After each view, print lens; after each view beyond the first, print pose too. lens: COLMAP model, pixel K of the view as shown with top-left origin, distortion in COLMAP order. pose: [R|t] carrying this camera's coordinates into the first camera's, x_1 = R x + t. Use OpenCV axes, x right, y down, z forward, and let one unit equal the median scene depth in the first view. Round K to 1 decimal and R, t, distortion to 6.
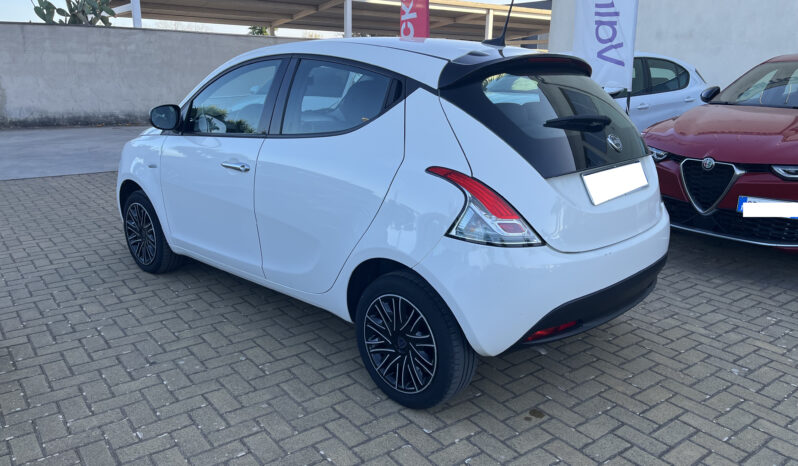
lens RADIAL K [[614.3, 0, 412.2], [0, 614.3, 228.2], [0, 0, 1]] dist [0.073599, -0.107918]
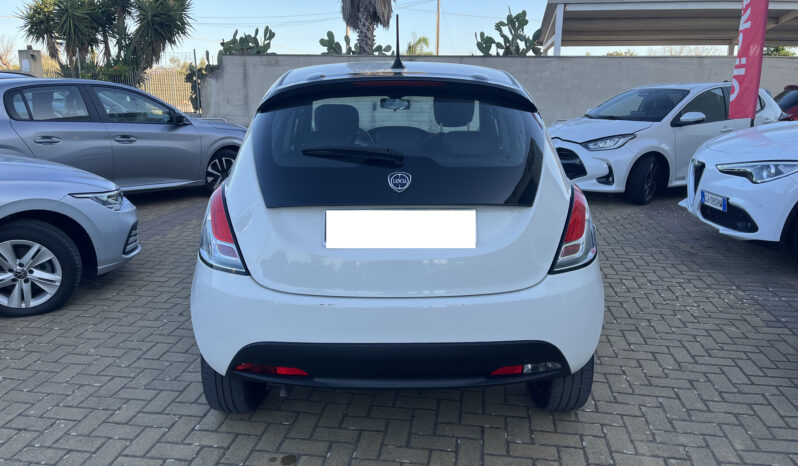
lens RADIAL K [[614.3, 0, 406.0], [0, 614.3, 229.1], [0, 0, 1]] dist [0.073599, -0.107918]
pose [[0.698782, 0.150735, -0.699273, 0.183868], [-0.174979, 0.983868, 0.037226, -0.021473], [0.693604, 0.096346, 0.713885, 0.084265]]
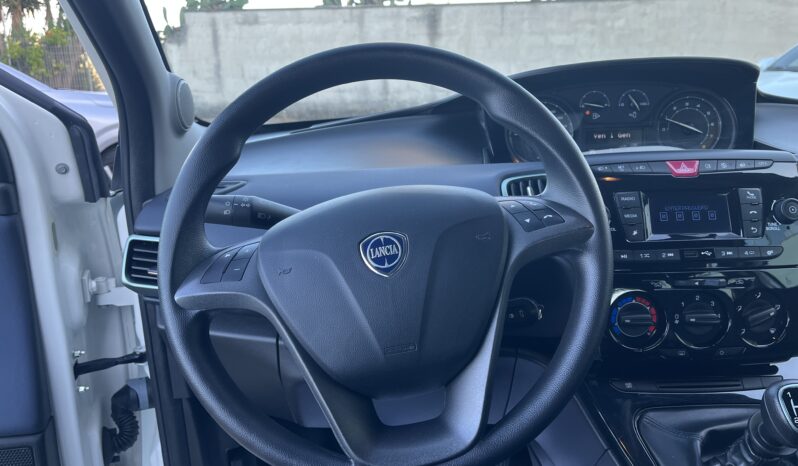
lens RADIAL K [[614.3, 0, 398.5], [0, 614.3, 228.0], [0, 0, 1]] dist [0.073599, -0.107918]
pose [[0.693897, 0.158130, -0.702497, -0.045916], [-0.149988, 0.985931, 0.073779, -0.047778], [0.704280, 0.054172, 0.707852, 0.254826]]
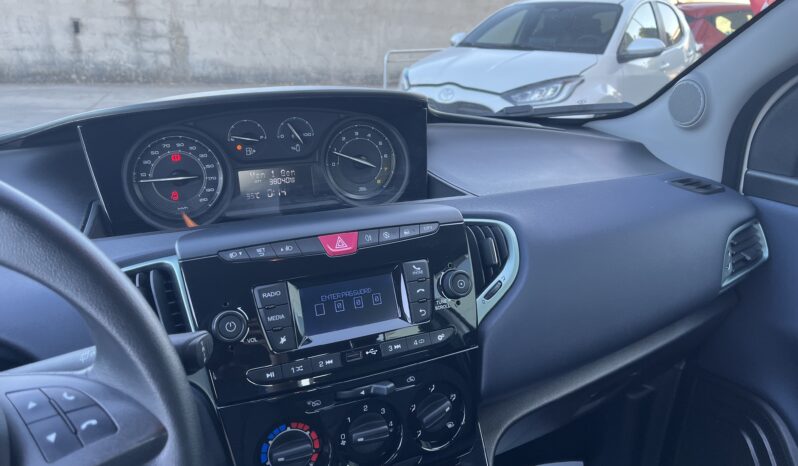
lens RADIAL K [[614.3, 0, 402.7], [0, 614.3, 233.3], [0, 0, 1]] dist [0.073599, -0.107918]
pose [[0.930327, 0.124346, -0.345008, -0.049361], [-0.099075, 0.991001, 0.090011, -0.058835], [0.353095, -0.049558, 0.934274, 0.274603]]
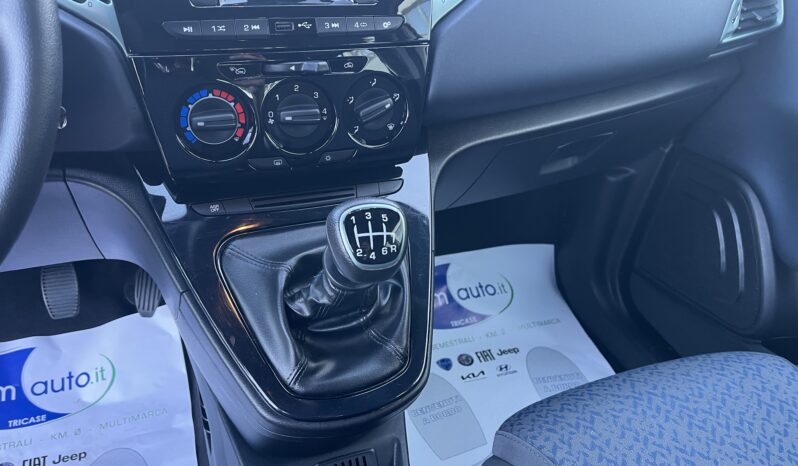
lens RADIAL K [[614.3, 0, 404.2], [0, 614.3, 233.0], [0, 0, 1]] dist [0.073599, -0.107918]
pose [[0.901964, 0.292582, -0.317579, -0.042642], [-0.177667, 0.921775, 0.344622, -0.048184], [0.393567, -0.254414, 0.883390, 0.278351]]
